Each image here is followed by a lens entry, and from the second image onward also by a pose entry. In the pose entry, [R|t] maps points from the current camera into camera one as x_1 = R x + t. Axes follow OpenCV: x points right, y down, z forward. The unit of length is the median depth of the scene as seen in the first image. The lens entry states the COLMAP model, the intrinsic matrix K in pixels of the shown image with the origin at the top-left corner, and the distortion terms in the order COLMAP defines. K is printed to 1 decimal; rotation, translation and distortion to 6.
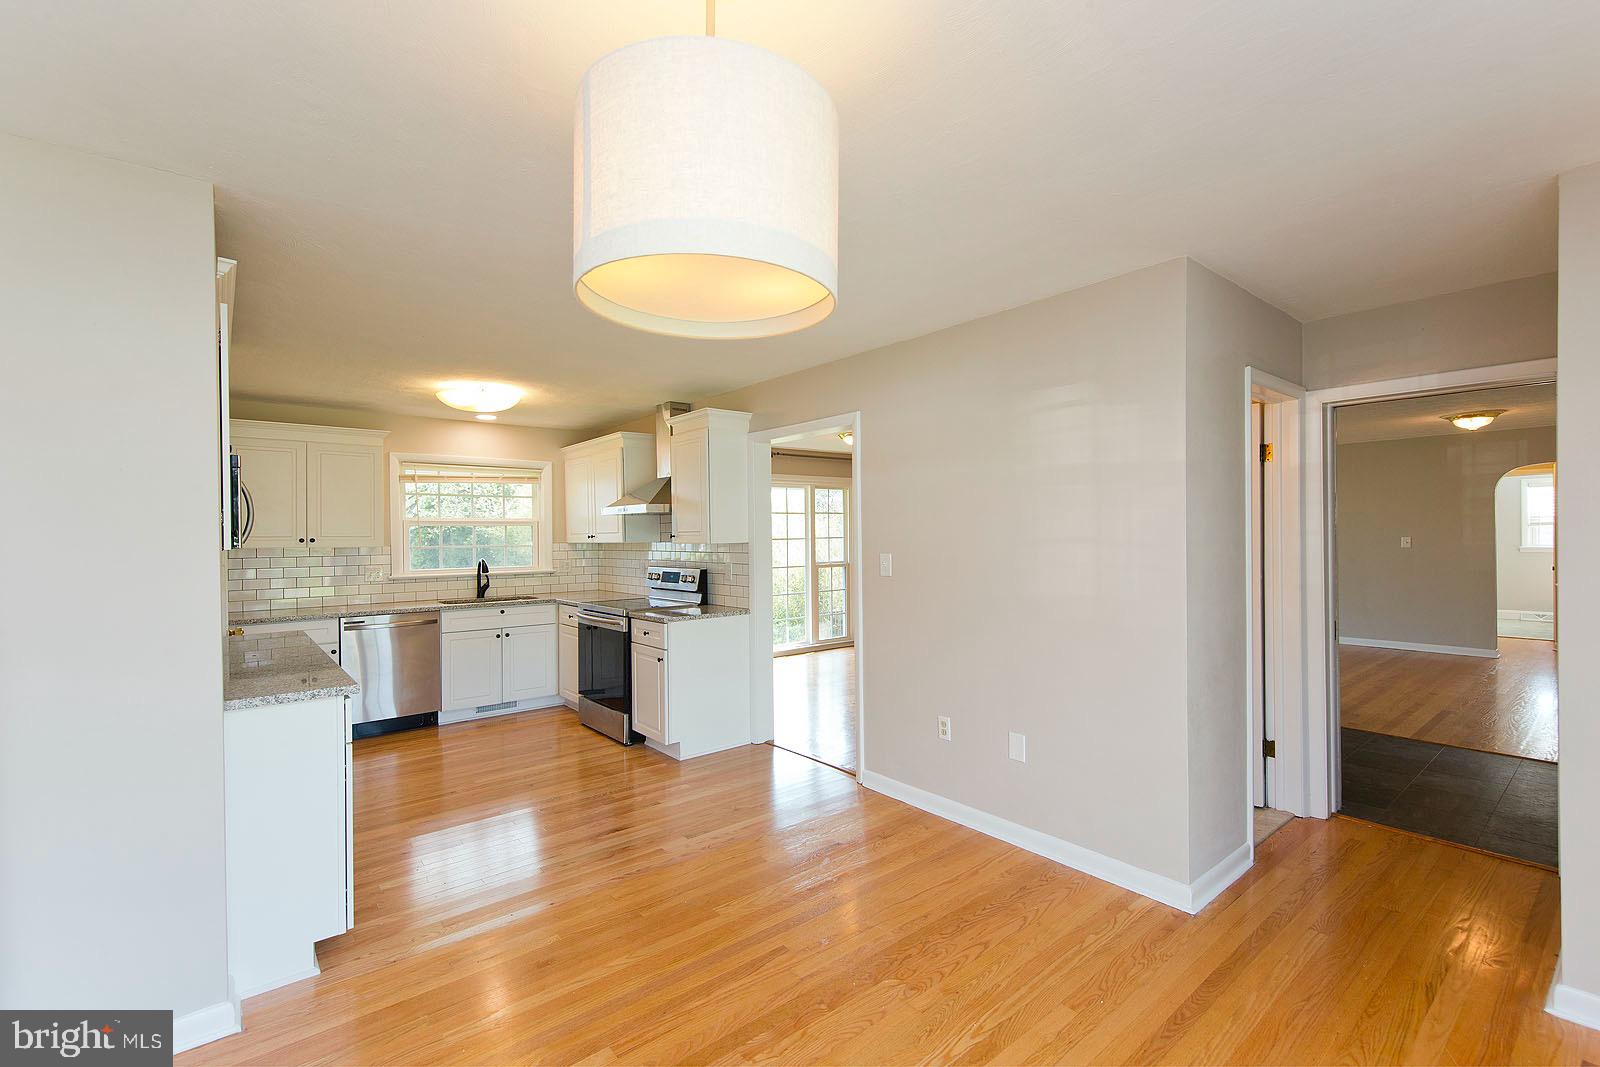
lens RADIAL K [[691.1, 0, 836.6], [0, 691.1, 527.7], [0, 0, 1]] dist [0.015817, -0.003173]
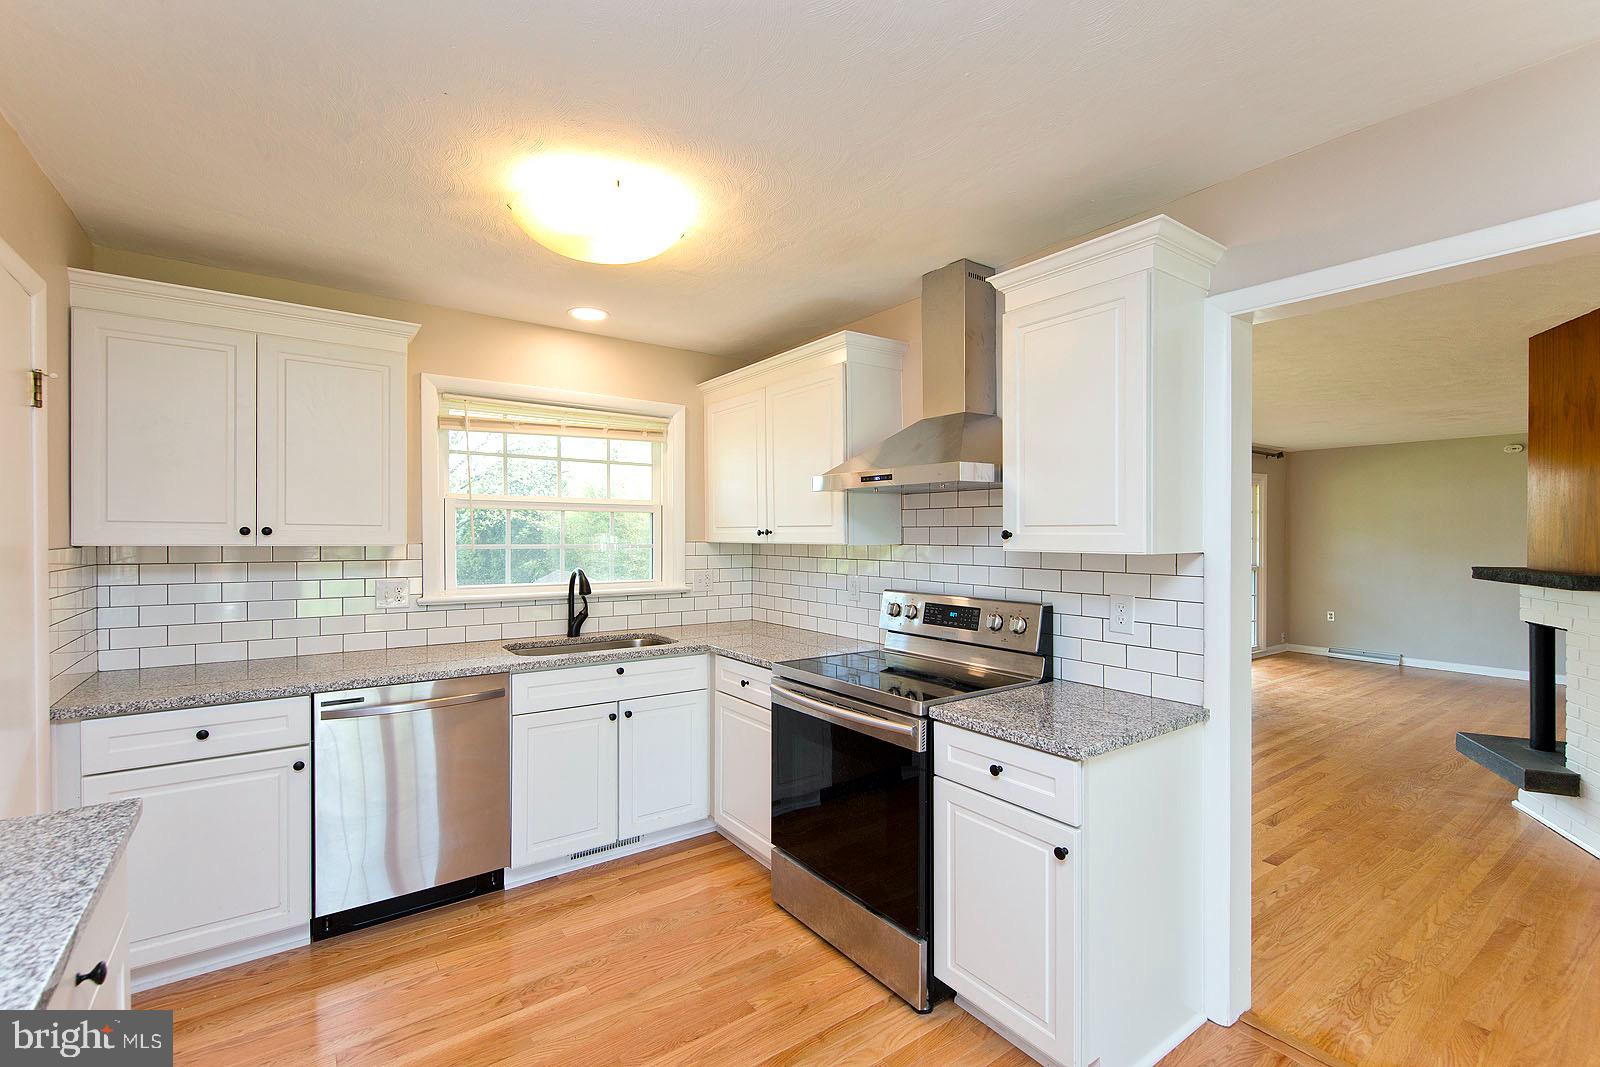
lens RADIAL K [[691.1, 0, 822.0], [0, 691.1, 535.4], [0, 0, 1]] dist [0.015817, -0.003173]
pose [[0.997321, 0.016231, -0.071330, -0.298949], [-0.015259, 0.999783, 0.014156, 0.007545], [0.071544, -0.013030, 0.997352, 0.494940]]
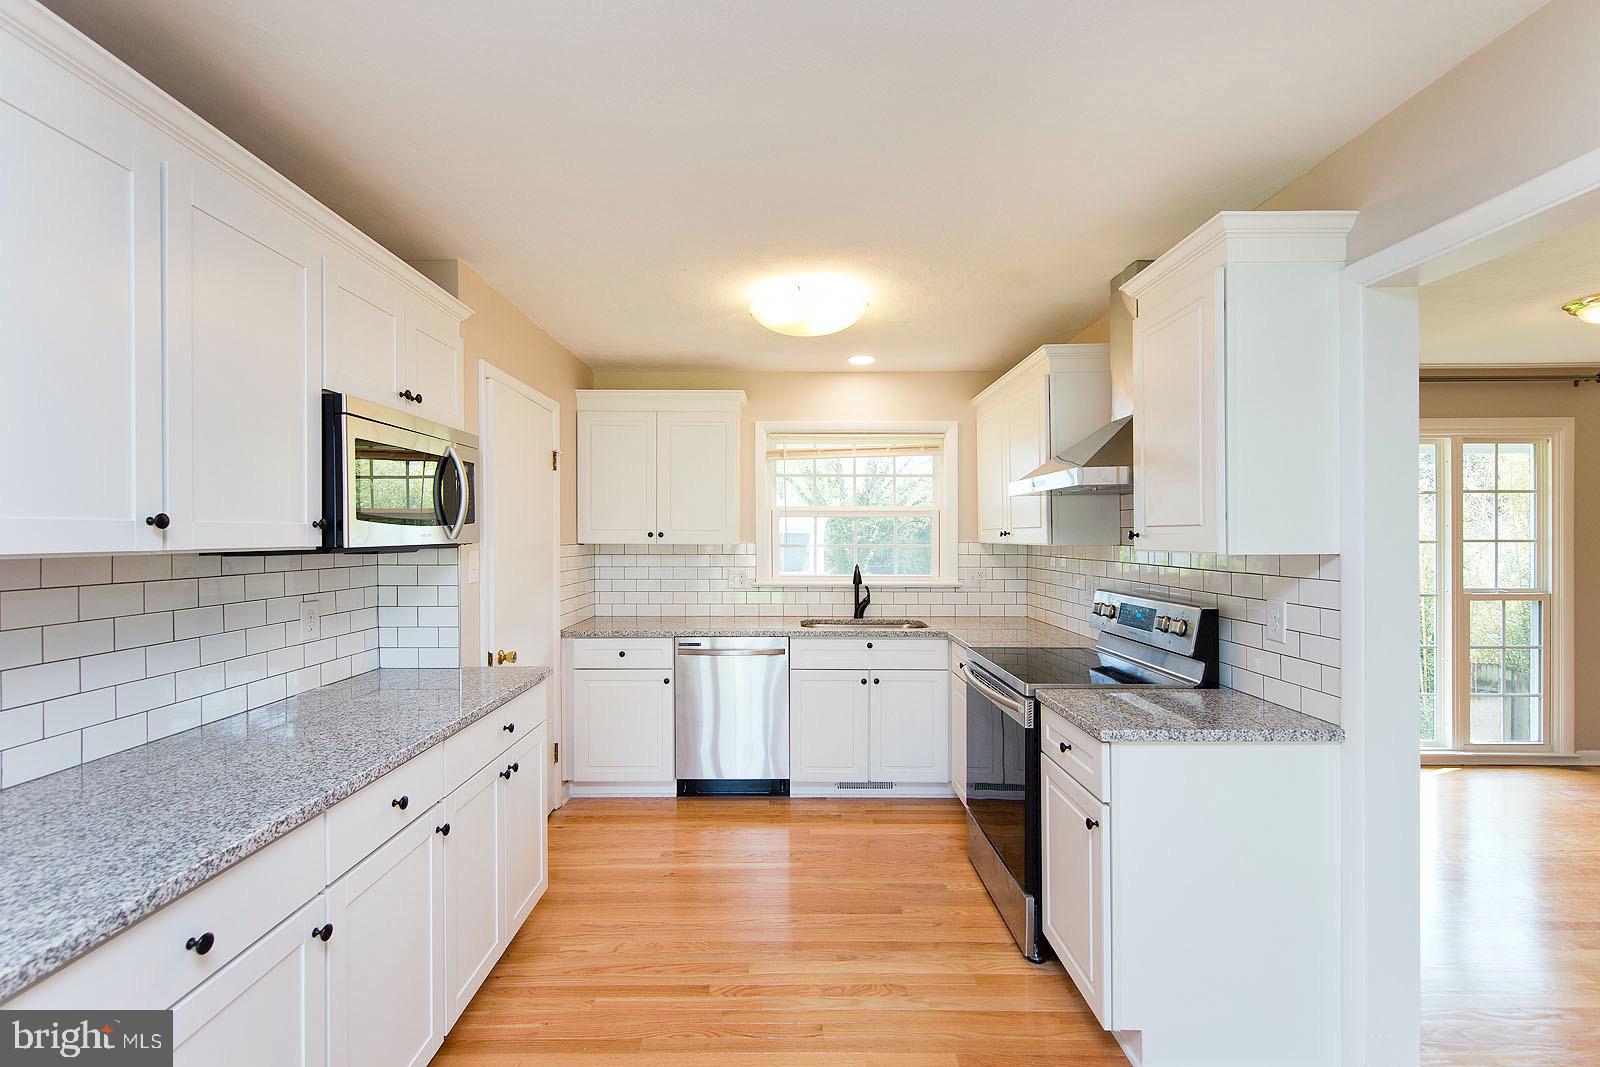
lens RADIAL K [[720.7, 0, 807.5], [0, 720.7, 530.5], [0, 0, 1]] dist [0.001944, -0.000524]
pose [[0.760289, 0.007964, -0.649536, -0.082524], [-0.001680, 0.999946, 0.010294, 0.004323], [0.649583, -0.006735, 0.760261, 0.449489]]
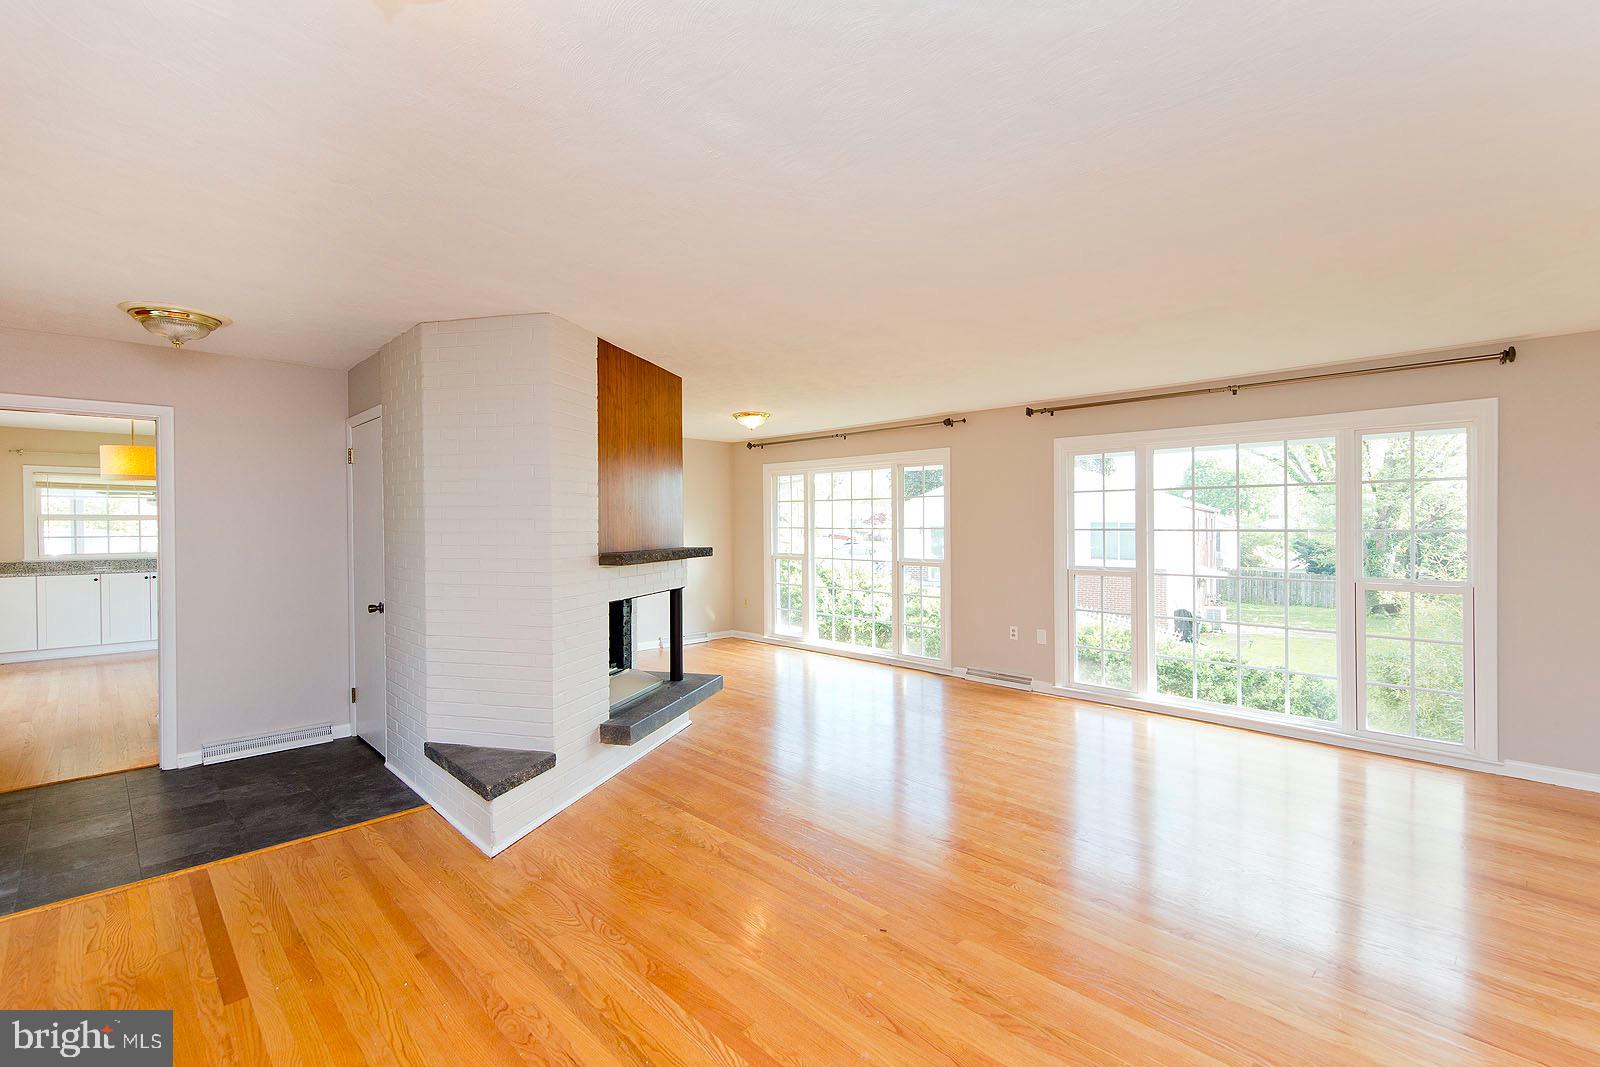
lens RADIAL K [[715.3, 0, 803.4], [0, 715.3, 538.5], [0, 0, 1]] dist [0.000359, -0.000049]
pose [[0.040124, 0.032183, -0.998676, 1.272989], [0.009199, 0.999427, 0.032577, -0.001402], [0.999152, -0.010494, 0.039804, 1.370342]]
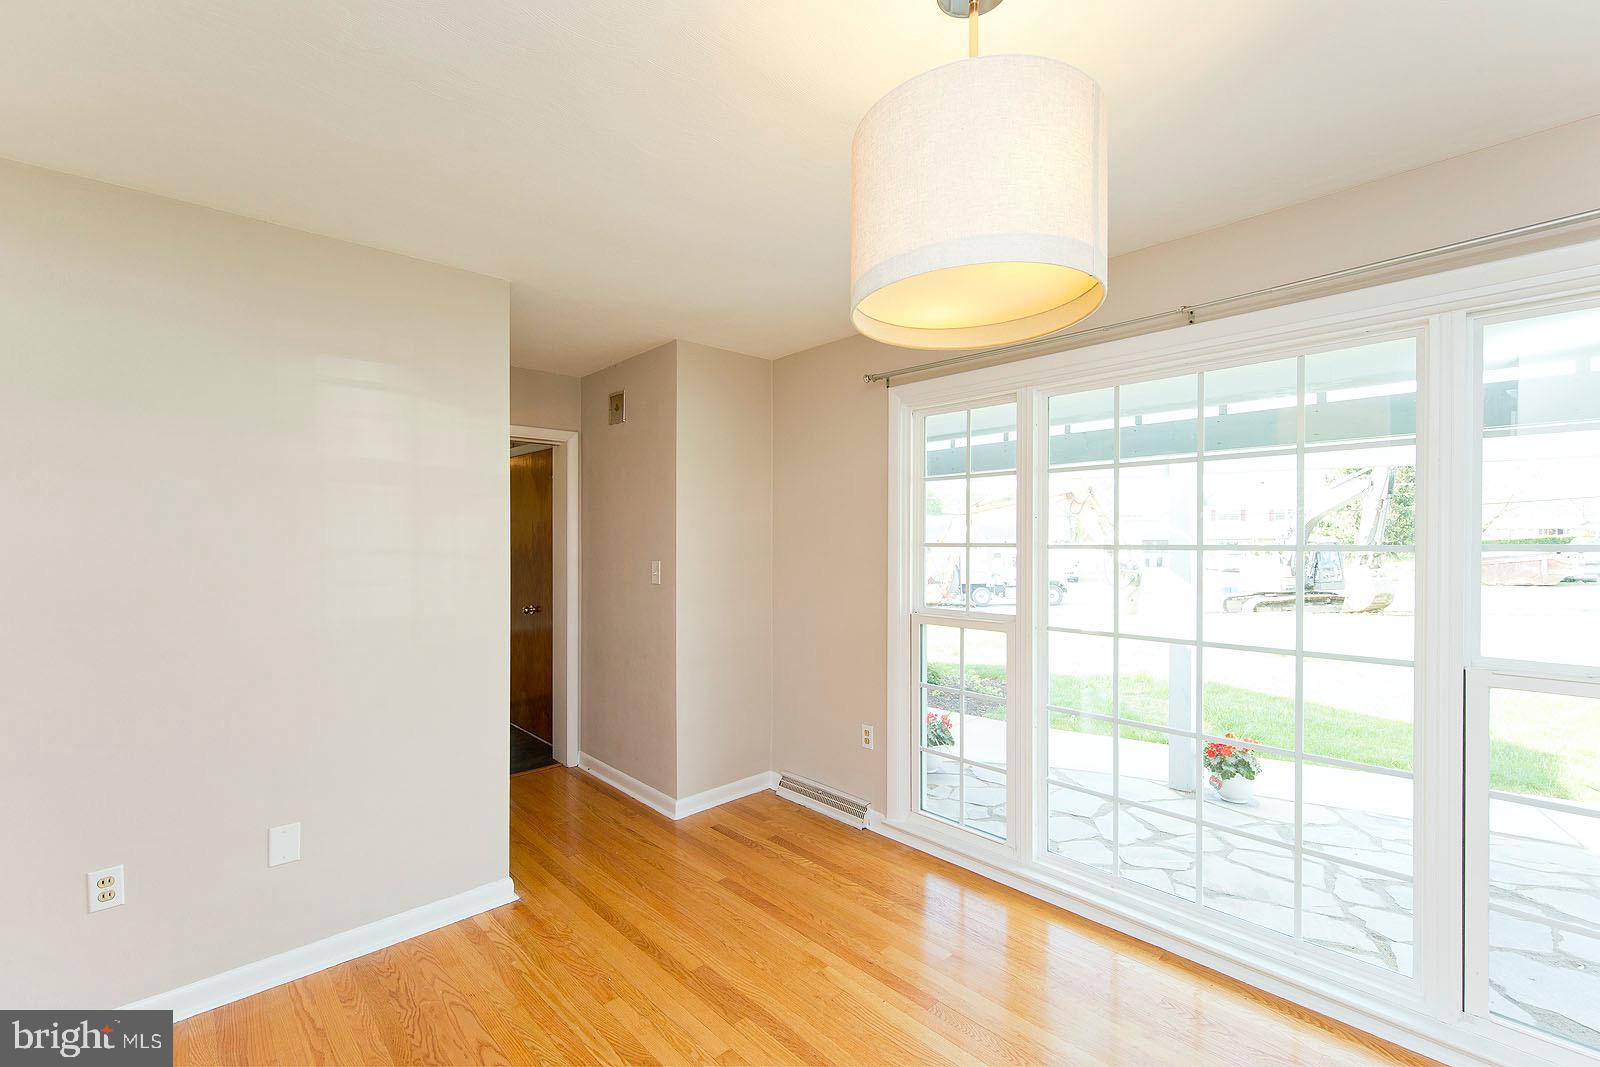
lens RADIAL K [[691.1, 0, 773.6], [0, 691.1, 546.6], [0, 0, 1]] dist [0.015817, -0.003173]
pose [[-0.011695, 0.002602, 0.999928, -0.271527], [-0.002438, 0.999994, -0.002630, 0.007099], [-0.999929, -0.002468, -0.011688, 0.298775]]
